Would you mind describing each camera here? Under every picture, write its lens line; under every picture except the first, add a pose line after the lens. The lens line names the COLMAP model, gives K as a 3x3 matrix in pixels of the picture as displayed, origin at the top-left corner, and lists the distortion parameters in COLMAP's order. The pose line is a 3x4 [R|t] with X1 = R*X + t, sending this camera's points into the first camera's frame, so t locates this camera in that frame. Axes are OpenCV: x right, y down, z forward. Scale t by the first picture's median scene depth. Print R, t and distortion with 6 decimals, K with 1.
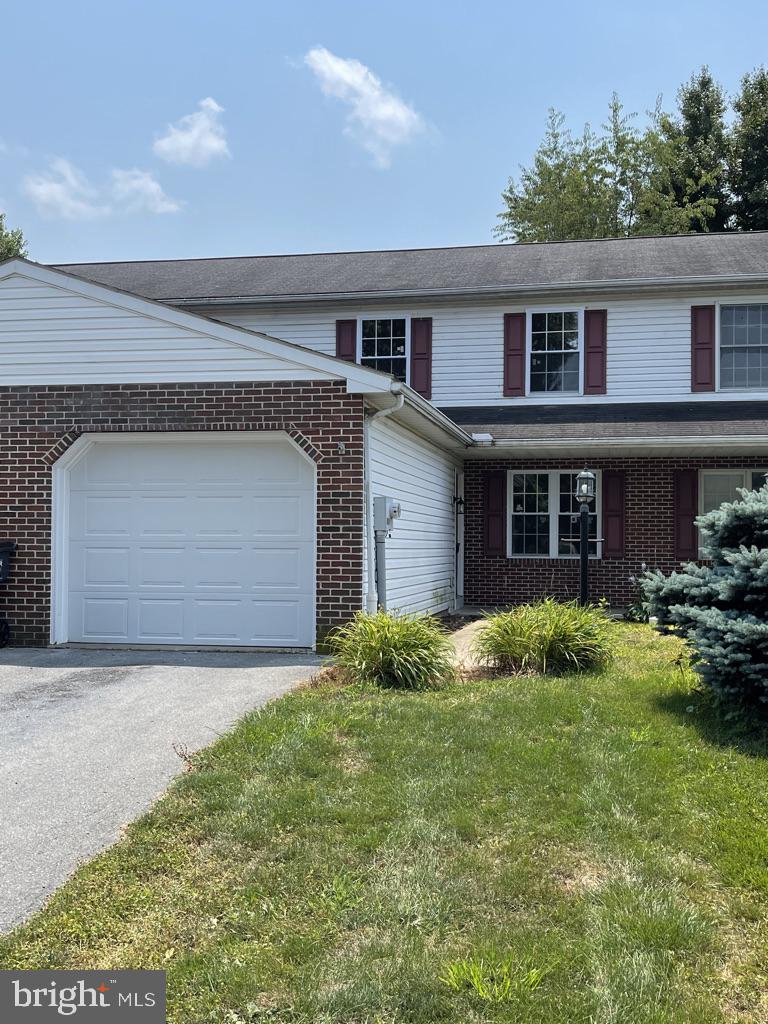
lens RADIAL K [[1116.3, 0, 383.9], [0, 1116.3, 506.2], [0, 0, 1]] dist [0.046612, 0.000000]
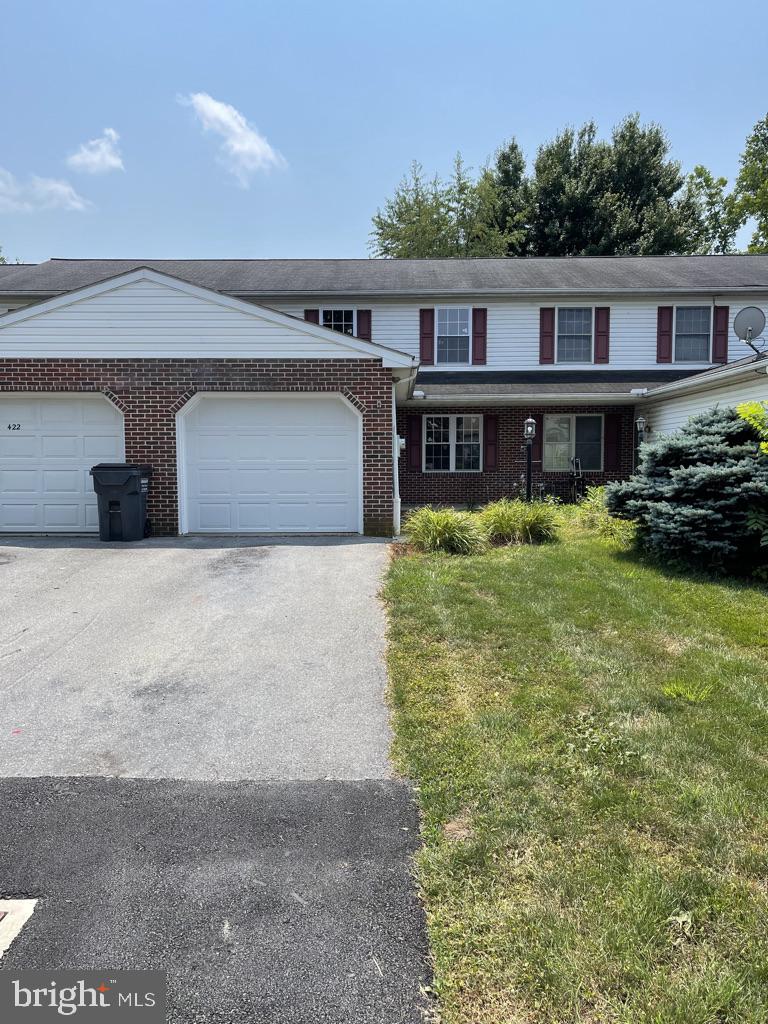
lens RADIAL K [[770.8, 0, 390.8], [0, 770.8, 521.9], [0, 0, 1]] dist [0.040047, -0.058087]
pose [[0.983244, -0.023638, 0.180754, -0.129946], [0.003271, 0.993686, 0.112153, -0.005251], [-0.182263, -0.109682, 0.977113, -0.037583]]
